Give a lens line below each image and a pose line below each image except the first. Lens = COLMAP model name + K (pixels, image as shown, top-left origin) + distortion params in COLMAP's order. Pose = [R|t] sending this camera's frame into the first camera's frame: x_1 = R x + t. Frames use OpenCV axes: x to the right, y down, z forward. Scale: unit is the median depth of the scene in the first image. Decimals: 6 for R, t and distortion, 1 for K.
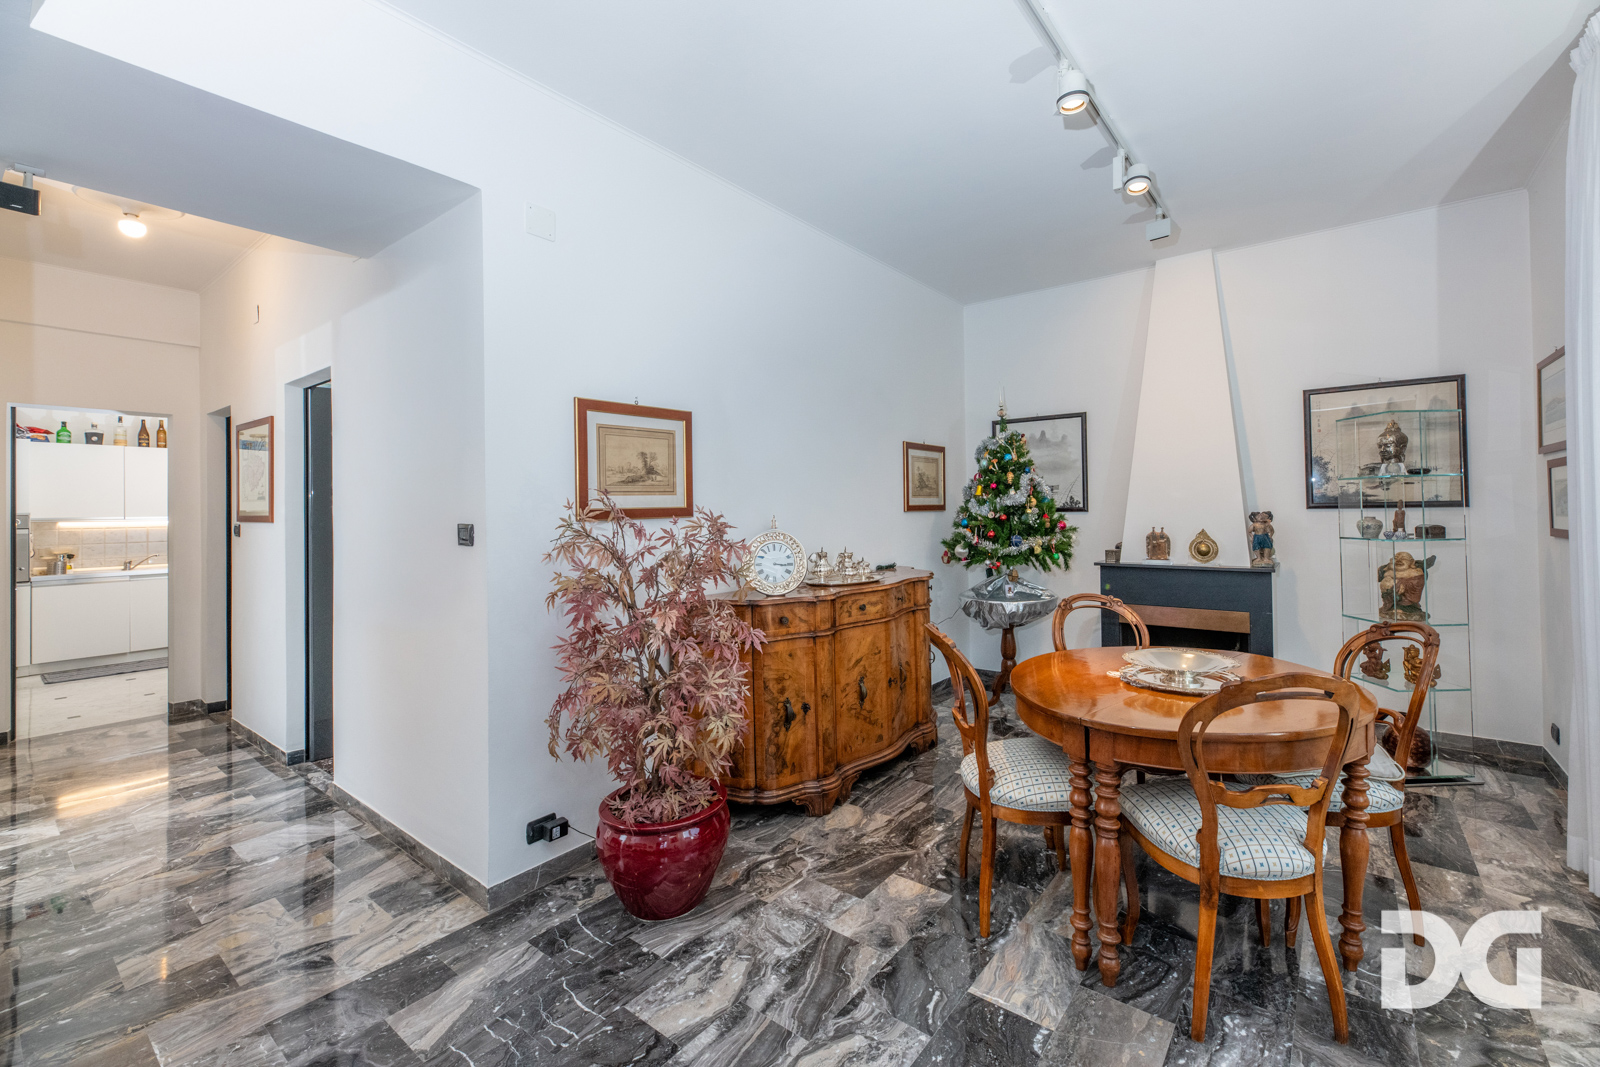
lens RADIAL K [[664.5, 0, 841.0], [0, 664.5, 507.5], [0, 0, 1]] dist [0.000318, -0.001163]
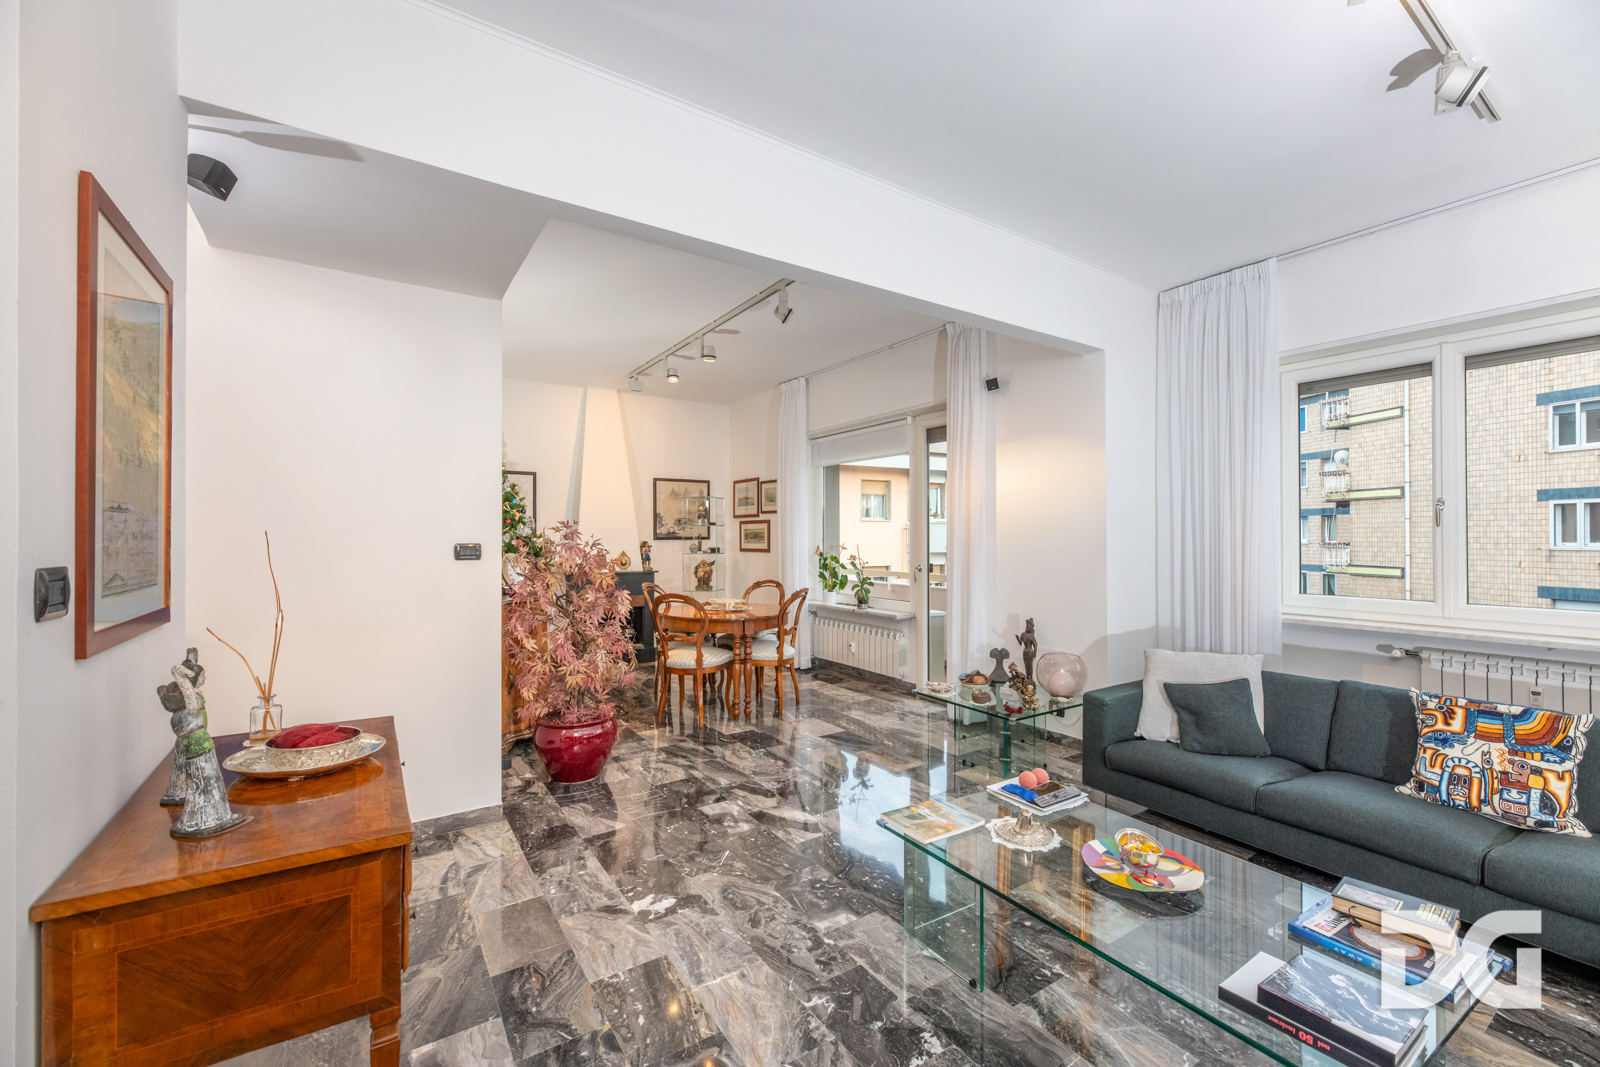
lens RADIAL K [[664.5, 0, 798.0], [0, 664.5, 533.6], [0, 0, 1]] dist [0.000318, -0.001163]
pose [[0.338753, 0.018040, 0.940702, -1.750432], [-0.008311, 0.999835, -0.016181, 0.021907], [-0.940839, -0.002337, 0.338847, -0.065206]]
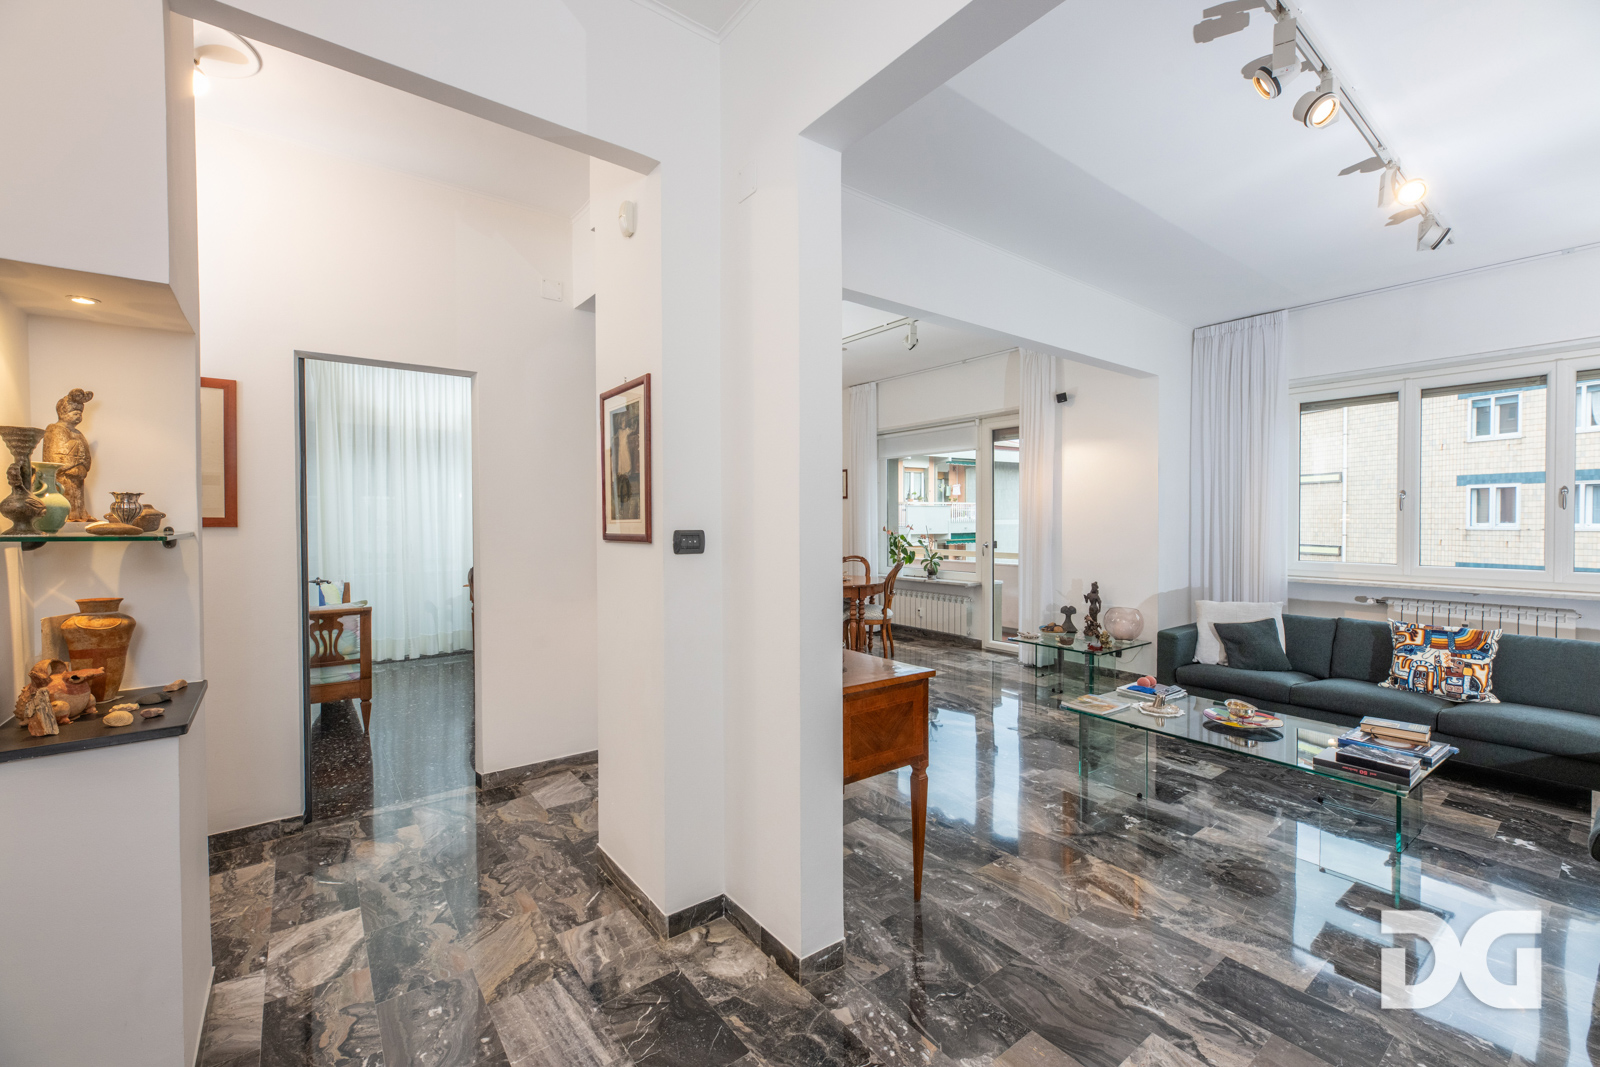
lens RADIAL K [[664.5, 0, 800.9], [0, 664.5, 532.6], [0, 0, 1]] dist [0.000318, -0.001163]
pose [[0.279341, -0.005868, 0.960174, -2.427578], [-0.004906, 0.999960, 0.007538, 0.033877], [-0.960179, -0.006817, 0.279301, 0.335658]]
